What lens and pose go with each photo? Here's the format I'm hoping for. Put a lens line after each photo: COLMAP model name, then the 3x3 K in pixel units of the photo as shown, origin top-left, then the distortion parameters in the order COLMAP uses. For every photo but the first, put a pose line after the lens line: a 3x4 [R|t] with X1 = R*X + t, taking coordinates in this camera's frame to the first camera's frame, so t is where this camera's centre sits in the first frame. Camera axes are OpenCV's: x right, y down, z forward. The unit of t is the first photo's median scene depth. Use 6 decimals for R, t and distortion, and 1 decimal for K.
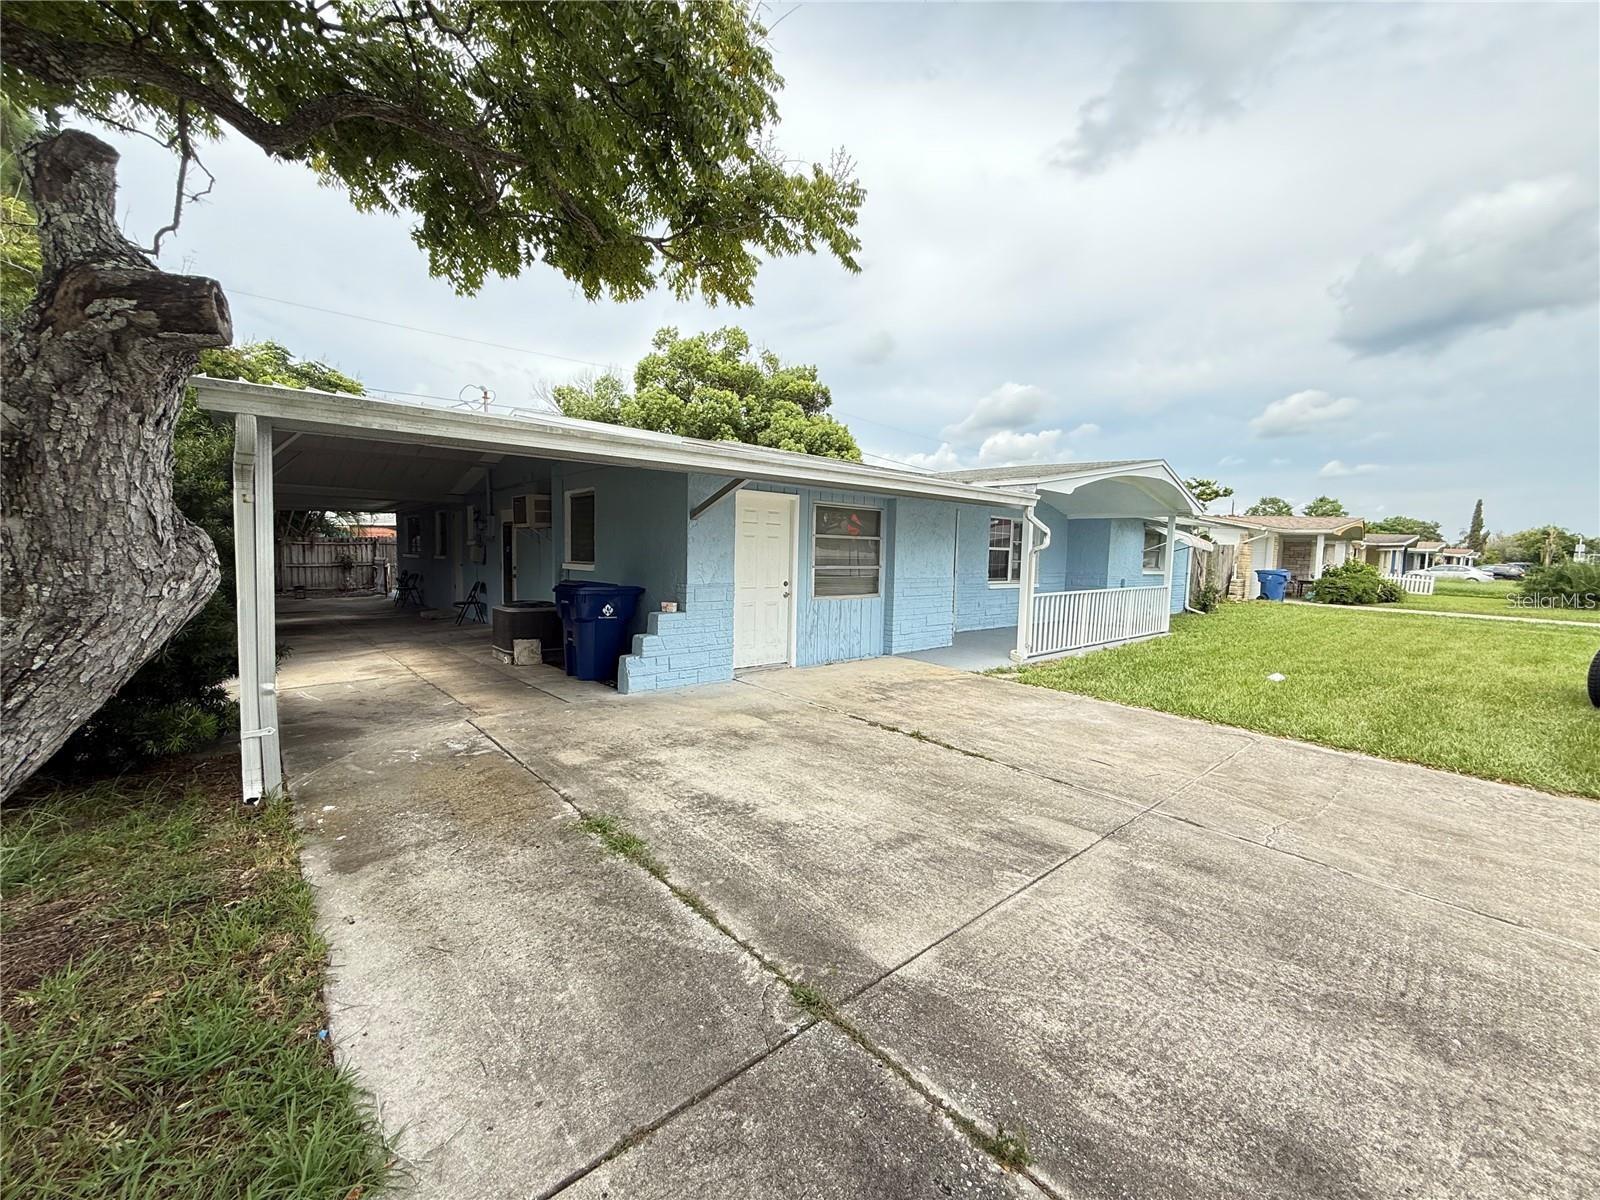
lens RADIAL K [[638.7, 0, 792.7], [0, 638.7, 599.1], [0, 0, 1]] dist [0.001200, -0.000021]
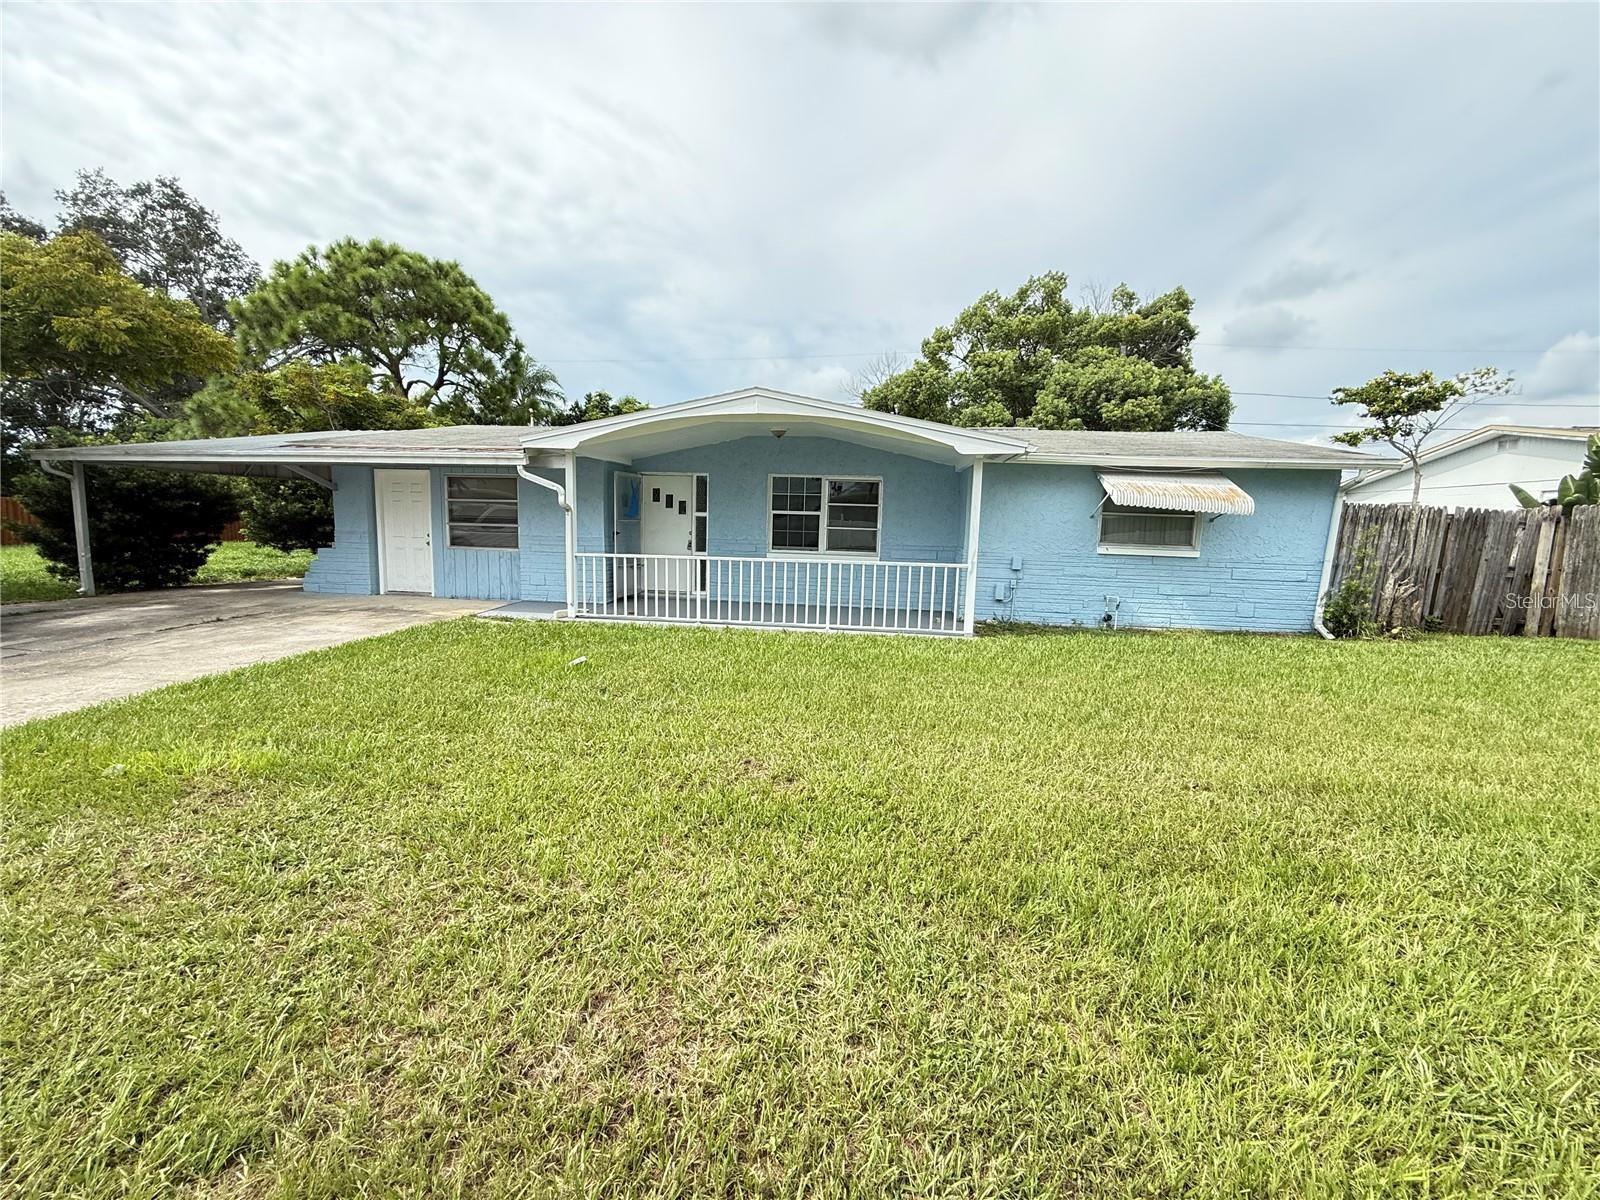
lens RADIAL K [[638.7, 0, 792.7], [0, 638.7, 599.1], [0, 0, 1]] dist [0.001200, -0.000021]
pose [[0.650890, 0.086004, -0.754285, 2.800285], [-0.068588, 0.996161, 0.054397, -0.027848], [0.756068, 0.016328, 0.654290, 1.254657]]
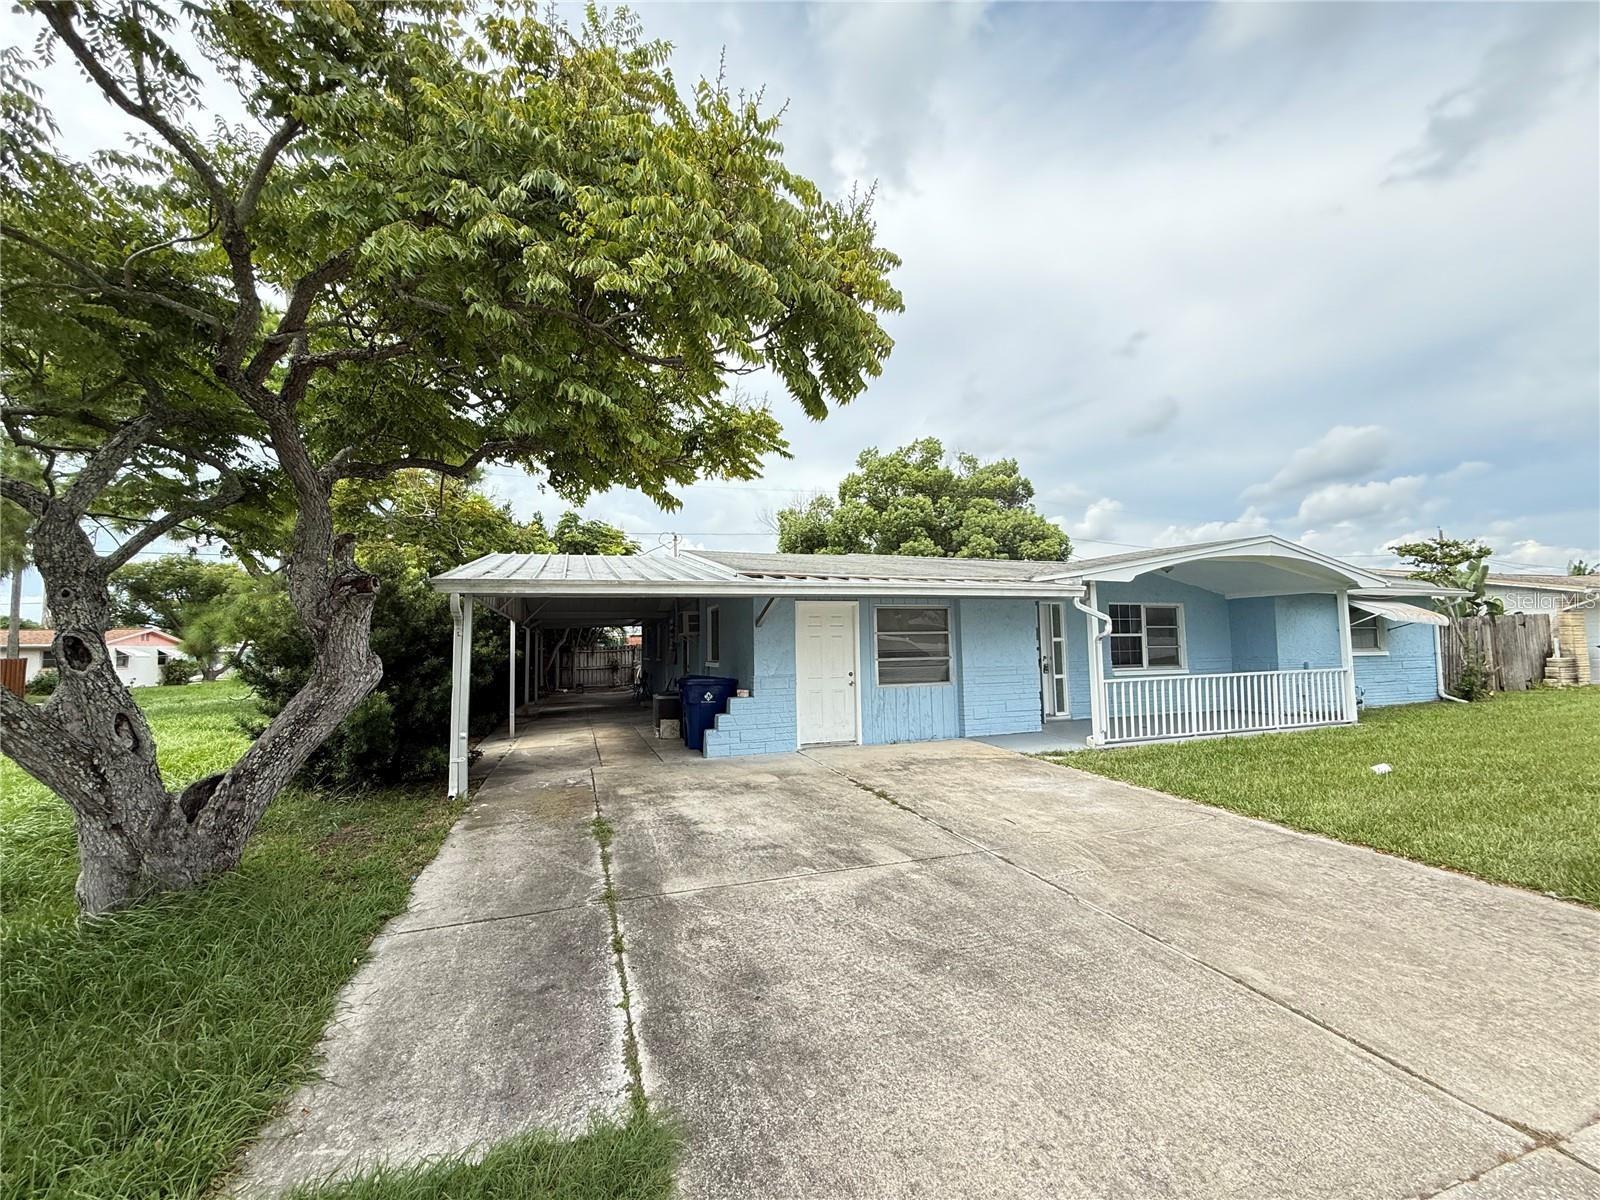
lens RADIAL K [[638.7, 0, 792.7], [0, 638.7, 599.1], [0, 0, 1]] dist [0.001200, -0.000021]
pose [[0.923638, -0.064344, -0.377827, 0.640258], [0.008098, 0.988863, -0.148606, 0.025833], [0.383181, 0.134199, 0.913873, -0.307242]]
